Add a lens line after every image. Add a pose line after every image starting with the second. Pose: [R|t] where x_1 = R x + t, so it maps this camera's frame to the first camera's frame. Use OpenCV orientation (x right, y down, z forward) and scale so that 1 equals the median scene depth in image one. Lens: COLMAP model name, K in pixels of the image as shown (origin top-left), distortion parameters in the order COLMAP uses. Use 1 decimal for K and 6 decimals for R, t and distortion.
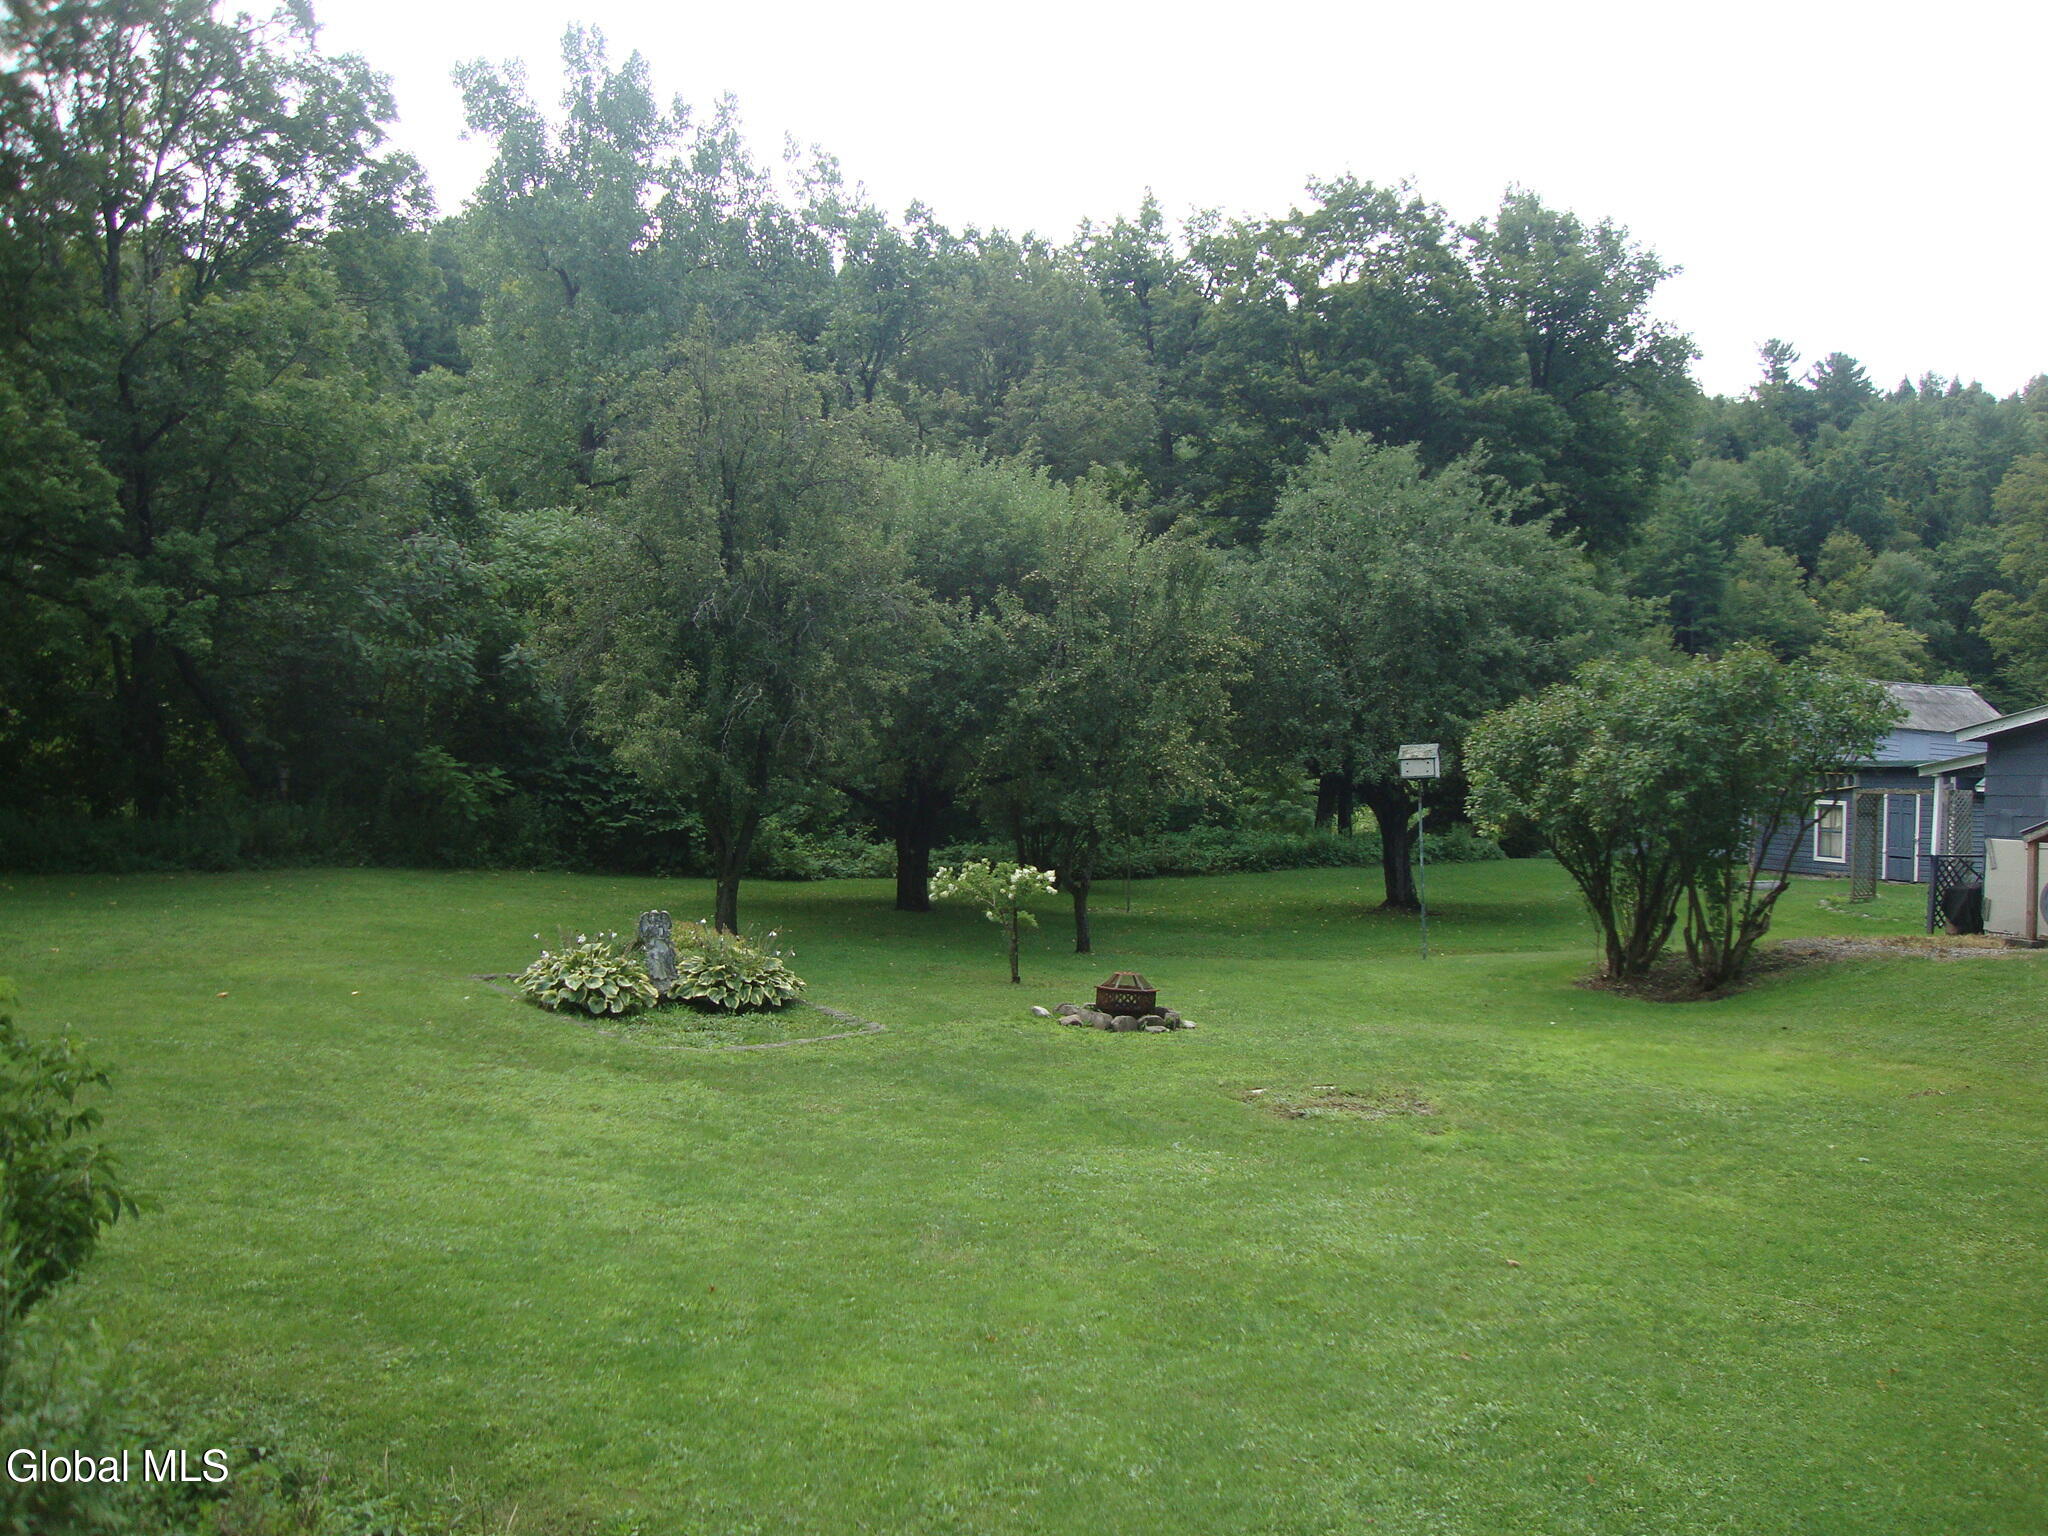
lens RADIAL K [[1822.3, 0, 1038.8], [0, 1822.3, 788.0], [0, 0, 1]] dist [-0.215856, 0.224915]
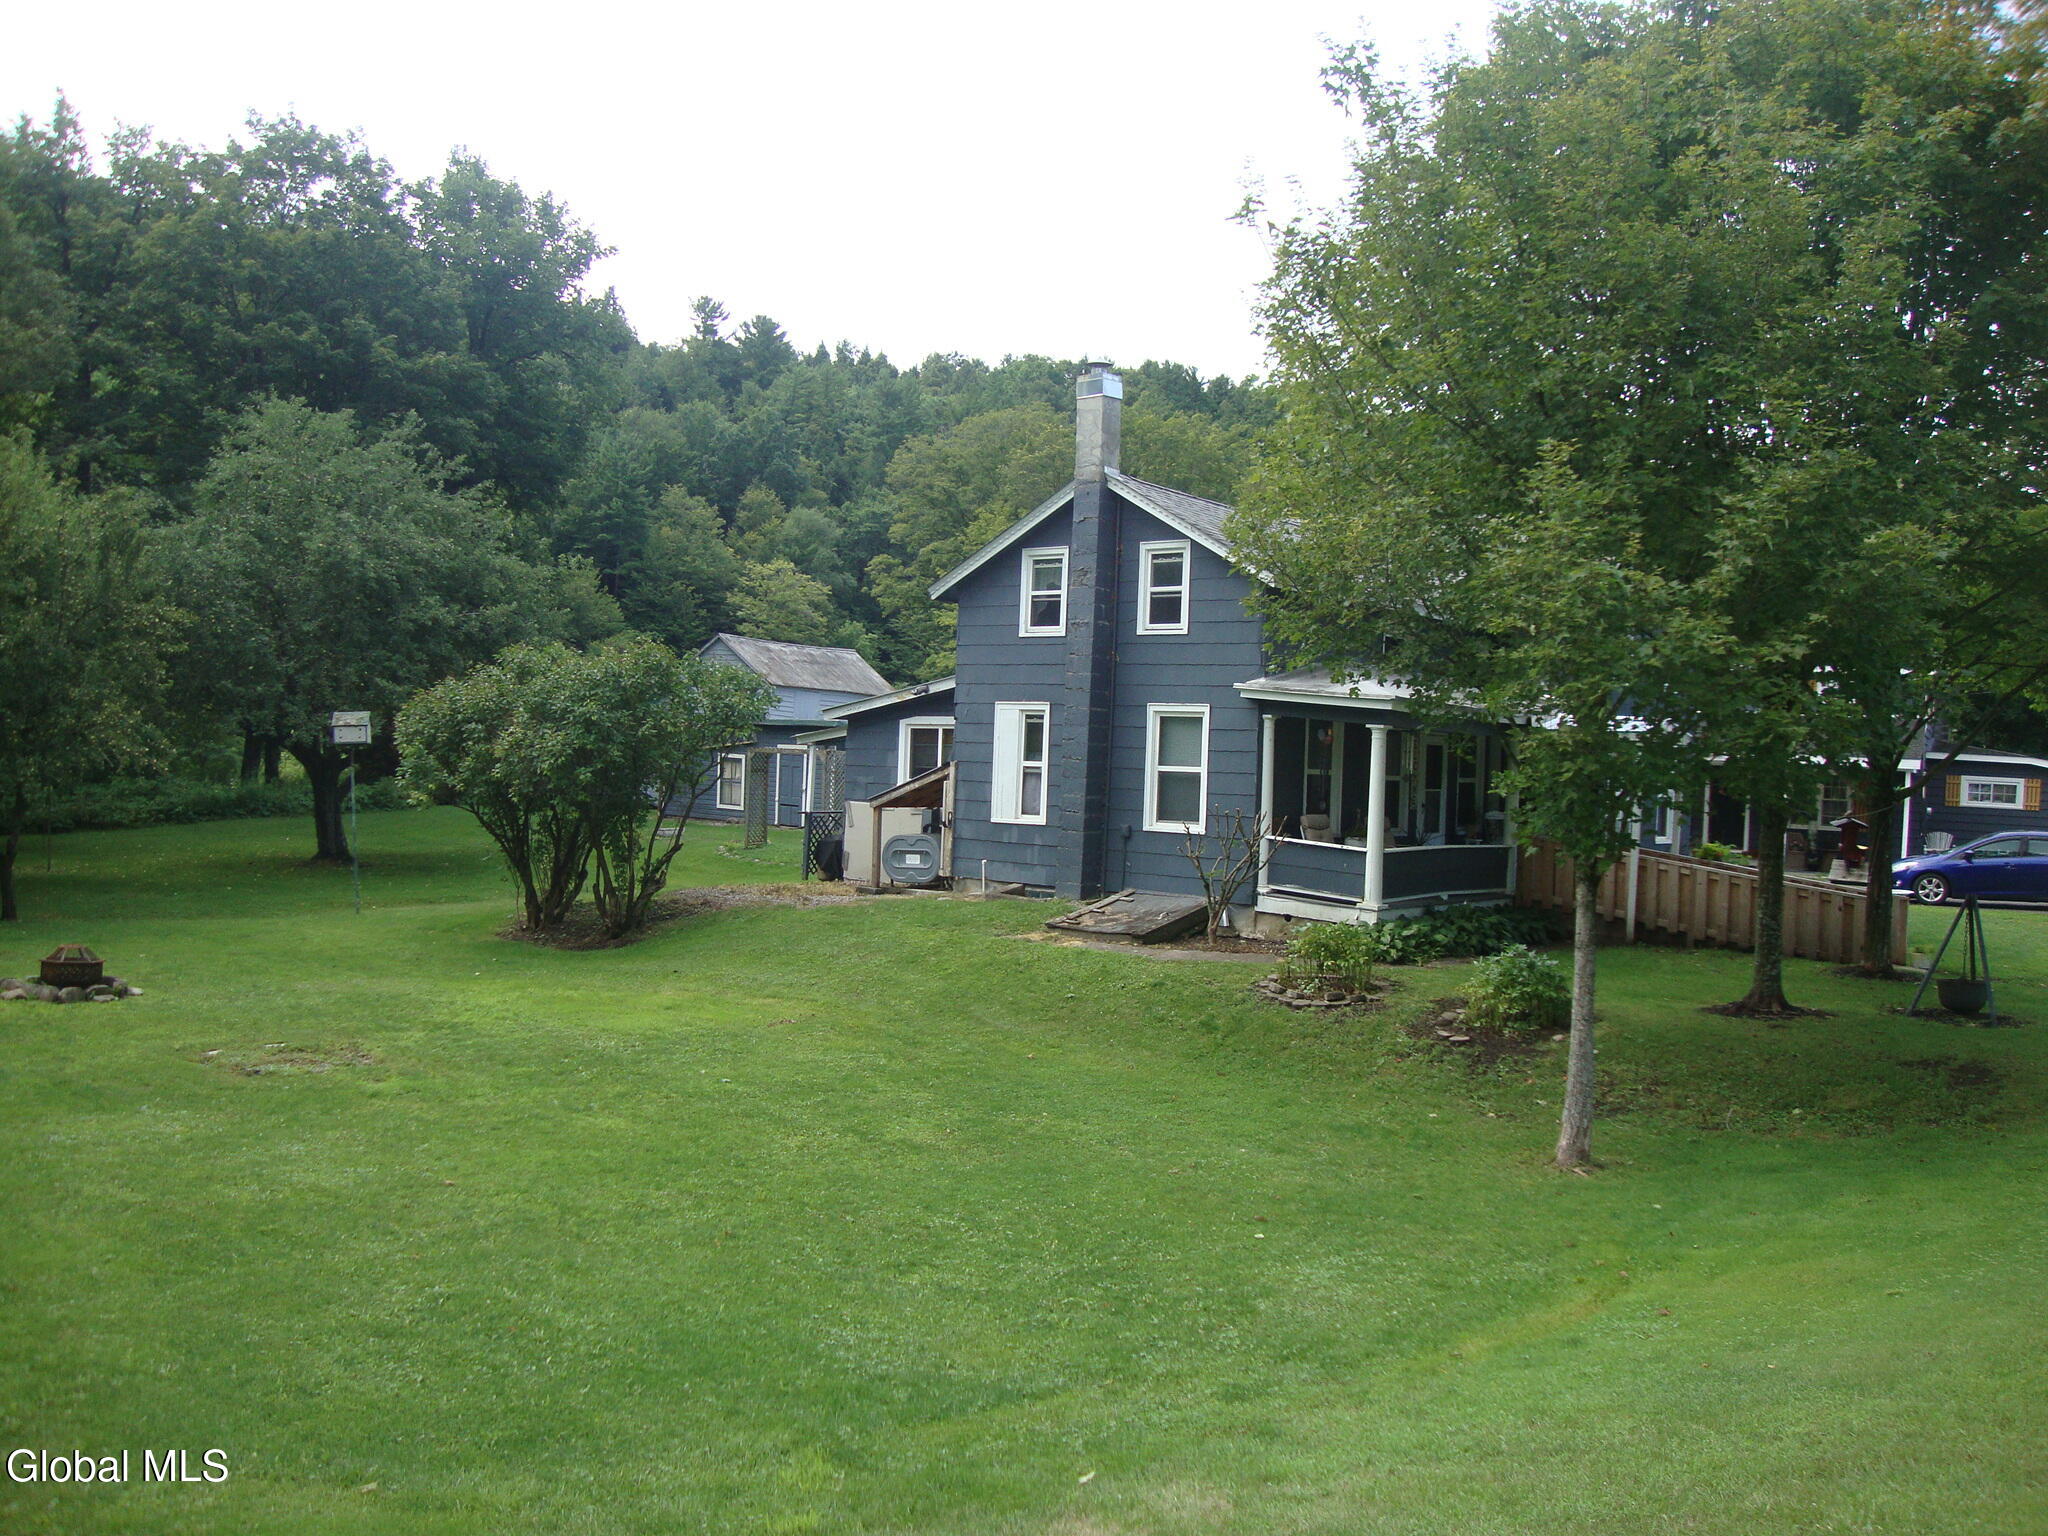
lens RADIAL K [[1822.3, 0, 1038.8], [0, 1822.3, 788.0], [0, 0, 1]] dist [-0.215856, 0.224915]
pose [[0.835399, -0.008536, 0.549578, -0.026177], [-0.013227, 0.999278, 0.035627, -0.023055], [-0.549485, -0.037033, 0.834682, -0.098460]]
